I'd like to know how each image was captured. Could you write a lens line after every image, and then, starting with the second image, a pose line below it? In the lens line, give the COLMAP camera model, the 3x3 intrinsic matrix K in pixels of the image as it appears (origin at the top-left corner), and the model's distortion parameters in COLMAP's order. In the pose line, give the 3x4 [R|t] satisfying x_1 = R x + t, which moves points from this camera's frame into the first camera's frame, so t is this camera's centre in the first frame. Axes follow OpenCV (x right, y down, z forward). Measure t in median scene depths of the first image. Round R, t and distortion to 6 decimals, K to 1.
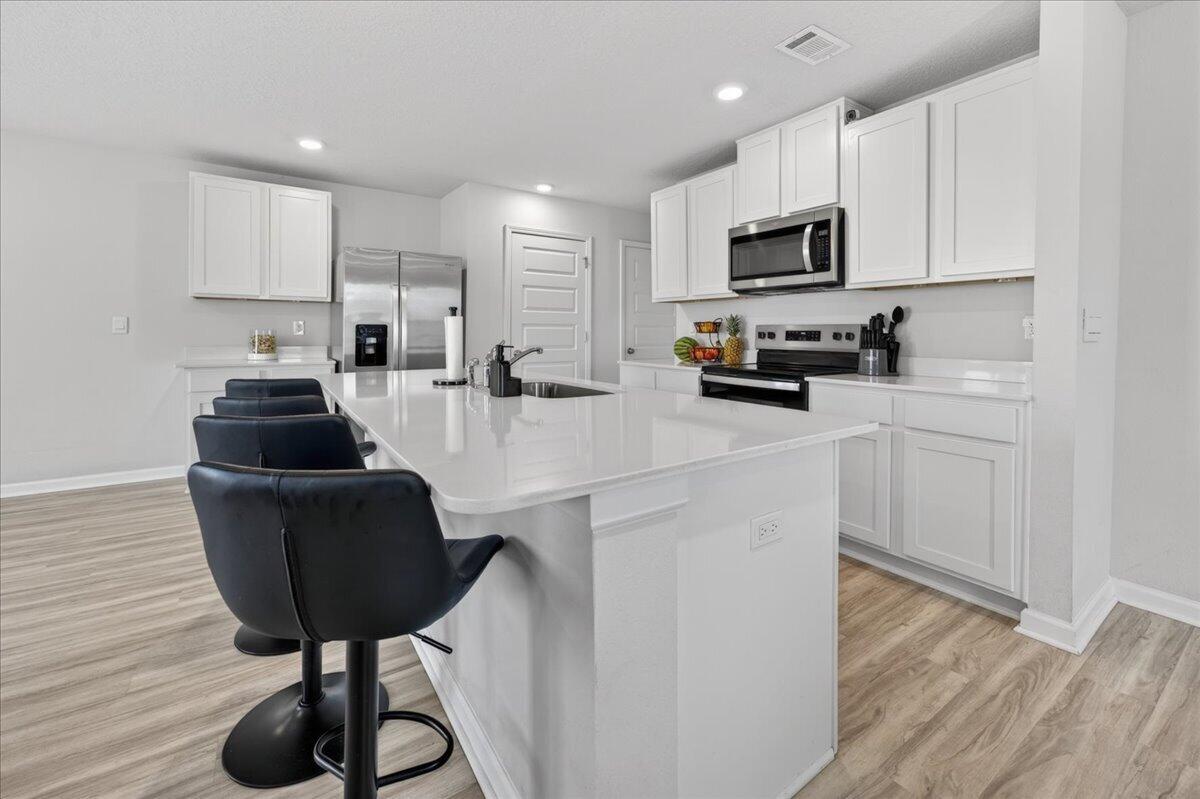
lens RADIAL K [[499.8, 0, 602.6], [0, 499.8, 326.9], [0, 0, 1]] dist [-0.000687, -0.000109]
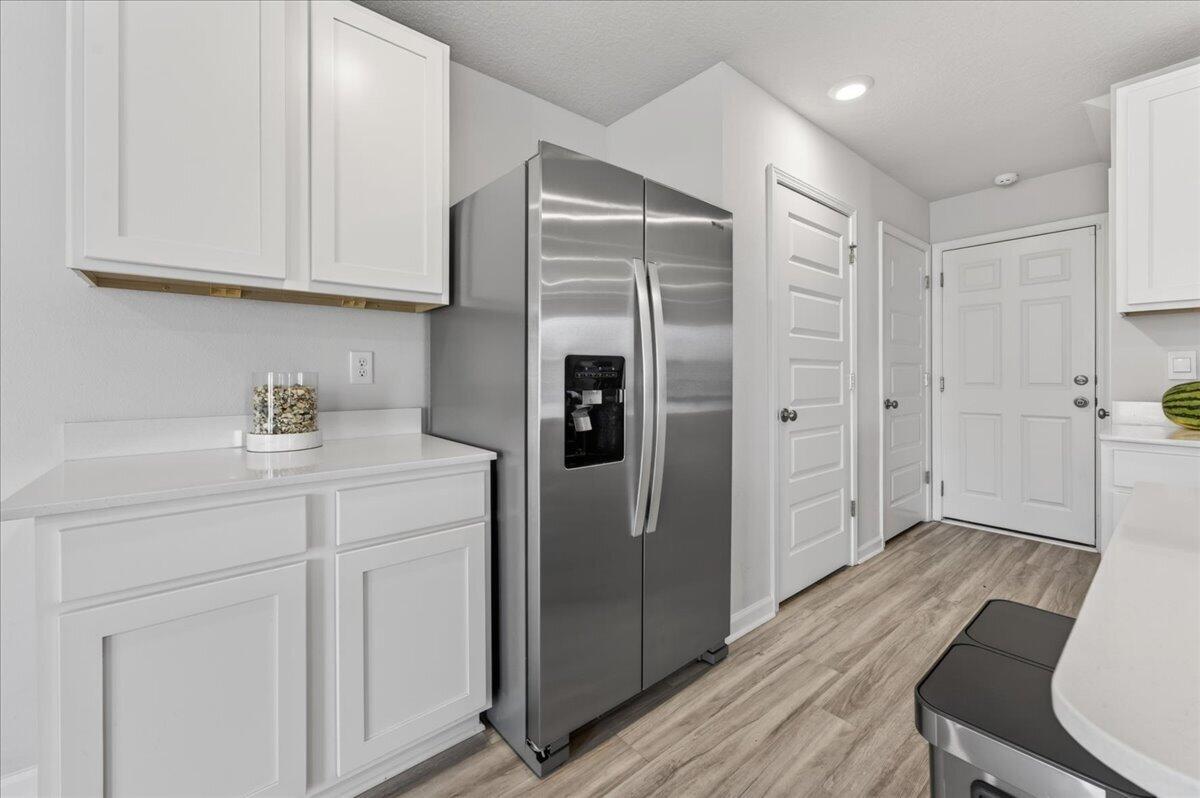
lens RADIAL K [[481.1, 0, 600.9], [0, 481.1, 371.4], [0, 0, 1]] dist [-0.000631, -0.000113]
pose [[0.994968, -0.005704, 0.100027, -0.552799], [0.005618, 0.999984, 0.001149, 0.007214], [-0.100032, -0.000582, 0.994984, 0.703539]]
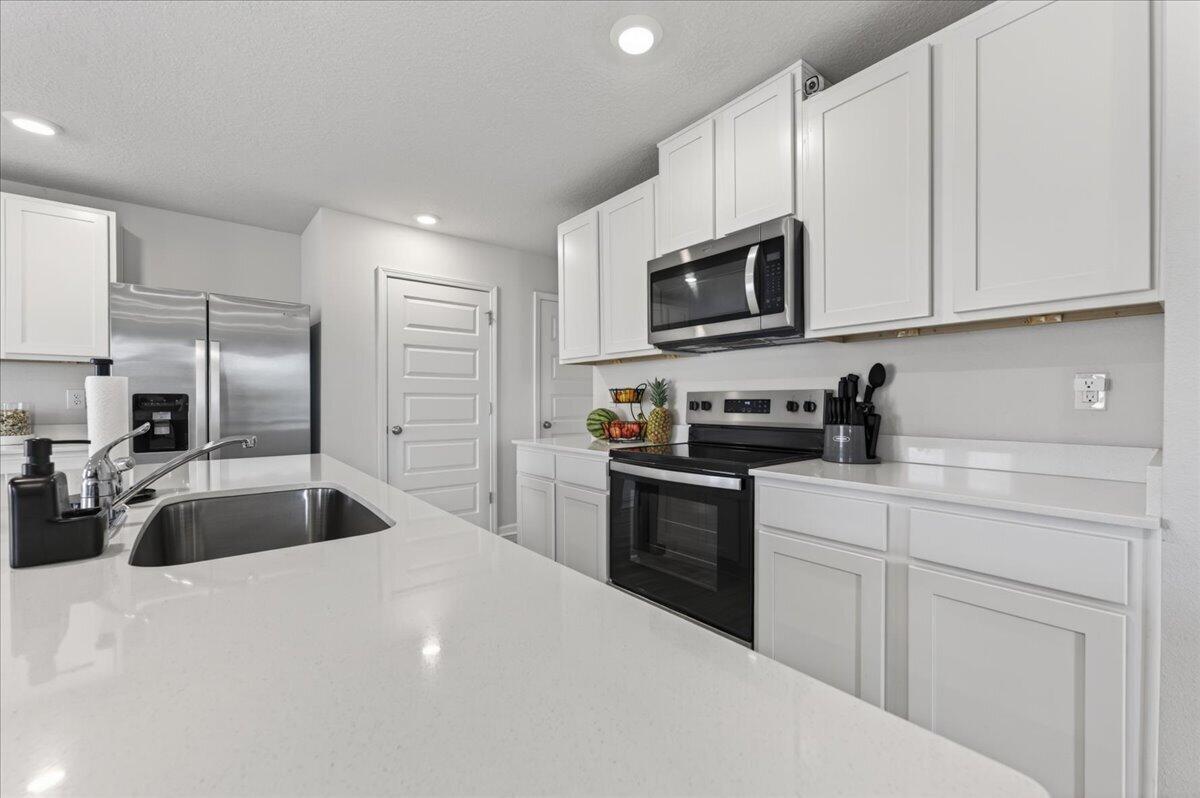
lens RADIAL K [[483.4, 0, 599.4], [0, 483.4, 394.1], [0, 0, 1]] dist [-0.001769, -0.000445]
pose [[0.996824, -0.005107, 0.079475, 0.120908], [0.005610, 0.999966, -0.006114, 0.002960], [-0.079441, 0.006541, 0.996818, 0.290658]]
